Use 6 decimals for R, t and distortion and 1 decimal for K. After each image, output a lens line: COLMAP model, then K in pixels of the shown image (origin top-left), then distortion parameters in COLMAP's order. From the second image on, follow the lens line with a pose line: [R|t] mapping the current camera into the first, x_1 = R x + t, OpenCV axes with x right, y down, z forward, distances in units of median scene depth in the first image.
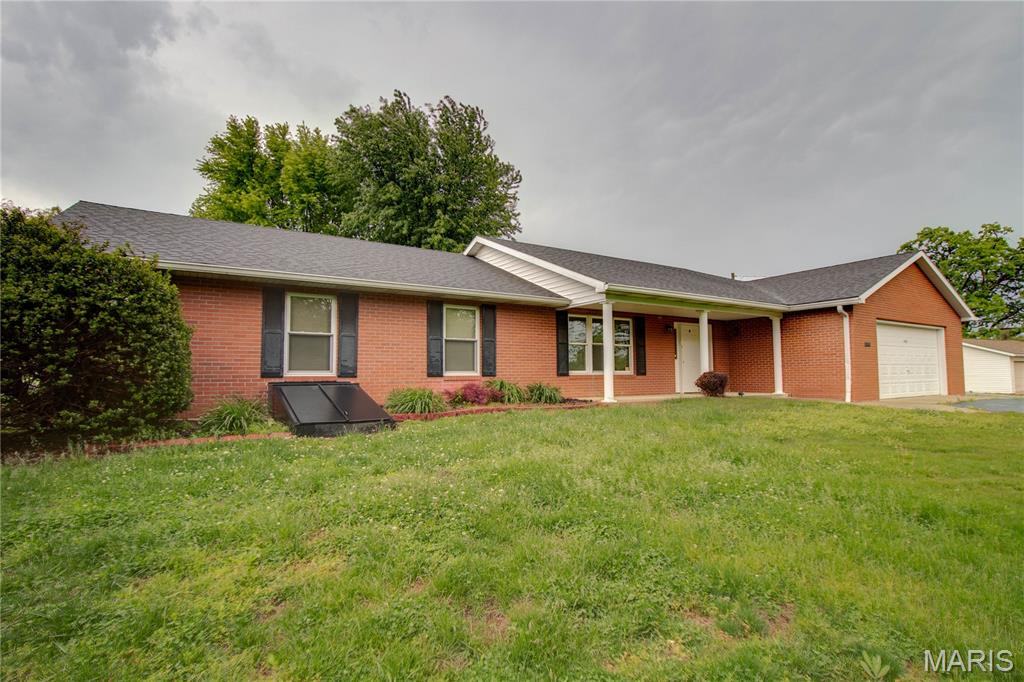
lens RADIAL K [[500.4, 0, 525.3], [0, 500.4, 338.1], [0, 0, 1]] dist [-0.001522, -0.000545]
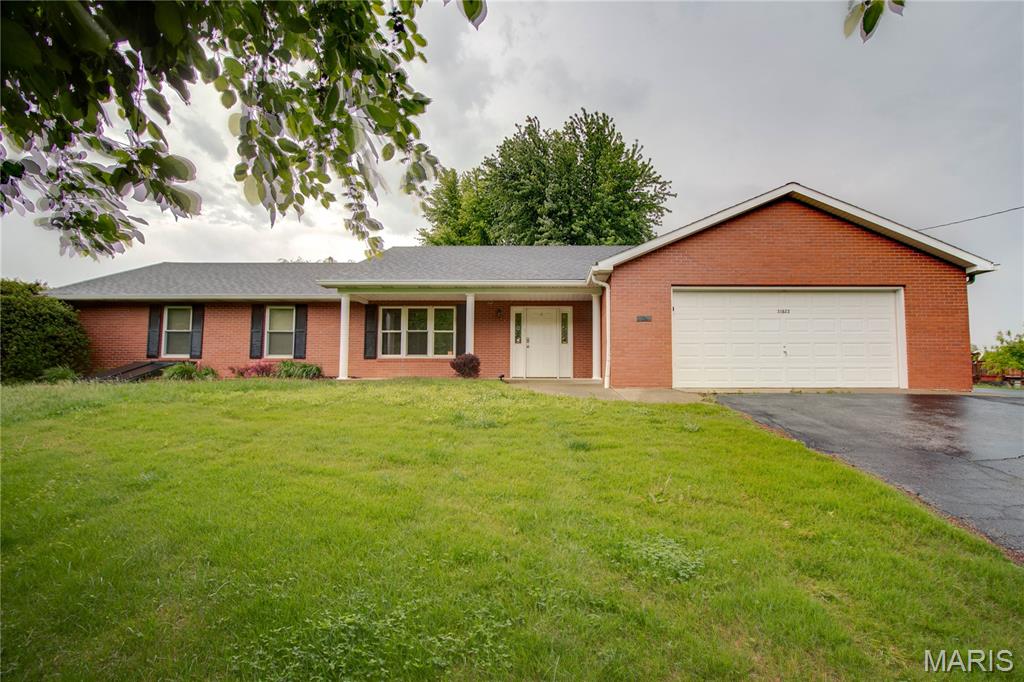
lens RADIAL K [[469.6, 0, 546.4], [0, 469.6, 343.1], [0, 0, 1]] dist [-0.000386, -0.000150]
pose [[0.834713, -0.024556, -0.550138, 0.942488], [0.033321, 0.999427, 0.005946, 0.040976], [0.549676, -0.023294, 0.835053, 0.265416]]
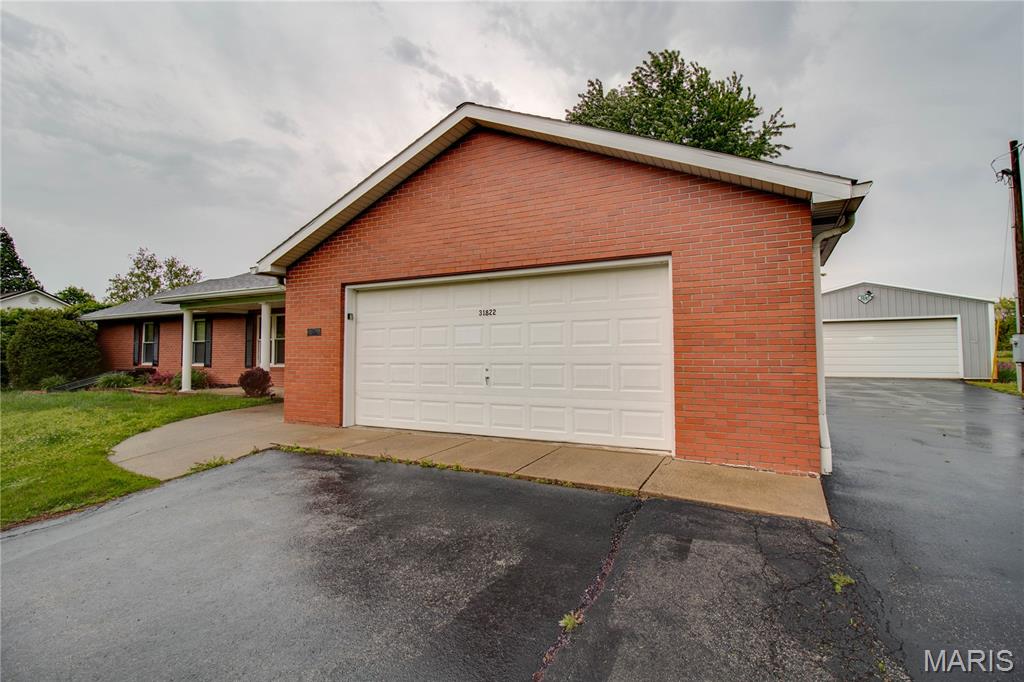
lens RADIAL K [[486.3, 0, 532.4], [0, 486.3, 323.9], [0, 0, 1]] dist [0.001541, -0.000123]
pose [[0.502746, -0.045709, -0.863225, 1.291865], [0.066474, 0.997688, -0.014114, 0.028366], [0.861874, -0.050286, 0.504622, 0.903319]]
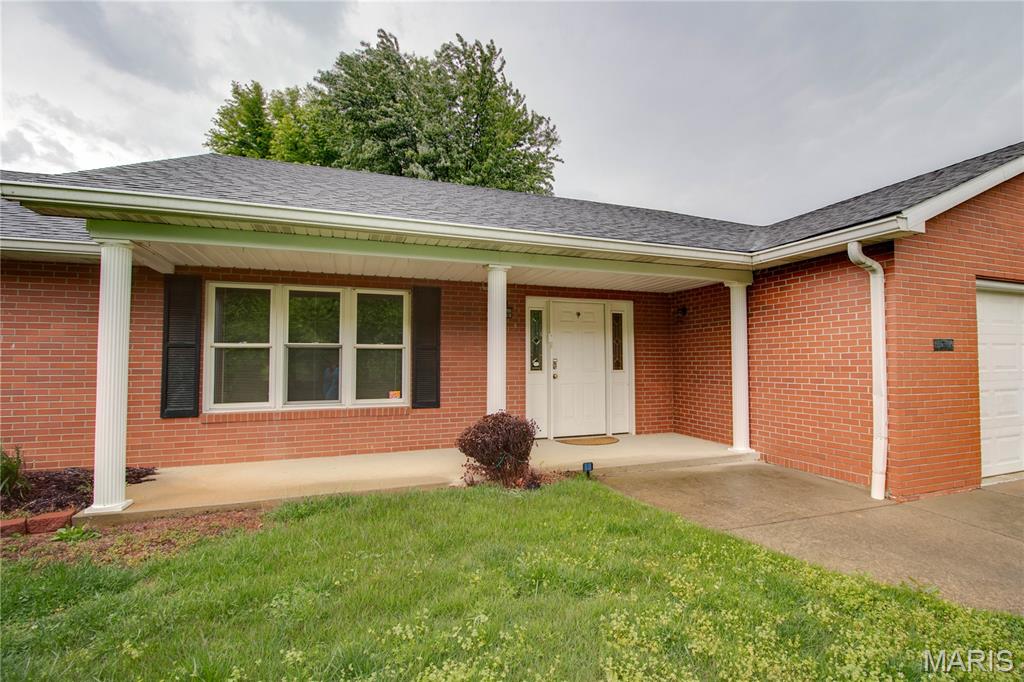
lens RADIAL K [[500.6, 0, 556.3], [0, 500.6, 334.6], [0, 0, 1]] dist [-0.002003, -0.000147]
pose [[0.983210, -0.005656, -0.182389, 0.448982], [0.010315, 0.999644, 0.024609, -0.007219], [0.182185, -0.026078, 0.982918, 0.552788]]
